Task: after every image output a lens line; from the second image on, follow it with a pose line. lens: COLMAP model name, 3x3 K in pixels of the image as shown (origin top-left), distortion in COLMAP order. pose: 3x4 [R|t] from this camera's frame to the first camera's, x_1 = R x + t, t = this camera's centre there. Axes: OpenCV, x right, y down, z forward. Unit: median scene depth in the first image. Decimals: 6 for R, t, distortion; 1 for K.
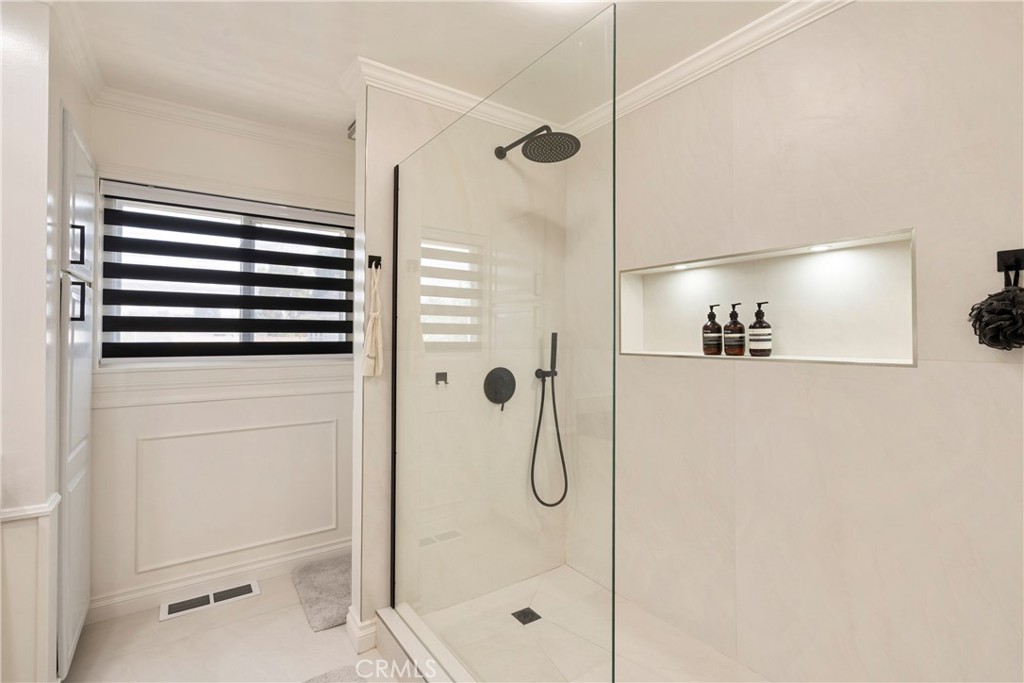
lens RADIAL K [[472.4, 0, 512.6], [0, 472.4, 331.9], [0, 0, 1]] dist [-0.000817, 0.000278]
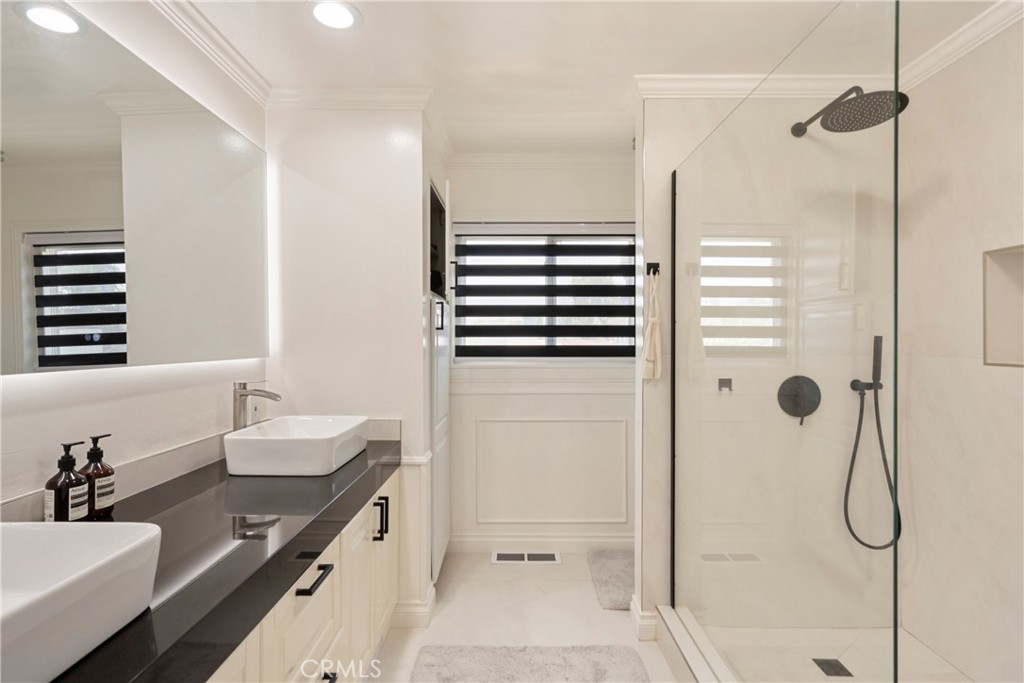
lens RADIAL K [[508.9, 0, 527.2], [0, 508.9, 342.3], [0, 0, 1]] dist [-0.002124, 0.000466]
pose [[0.828541, 0.001426, -0.559927, 0.095522], [0.006472, 0.999906, 0.012124, -0.001906], [0.559891, -0.013669, 0.828453, -0.071421]]
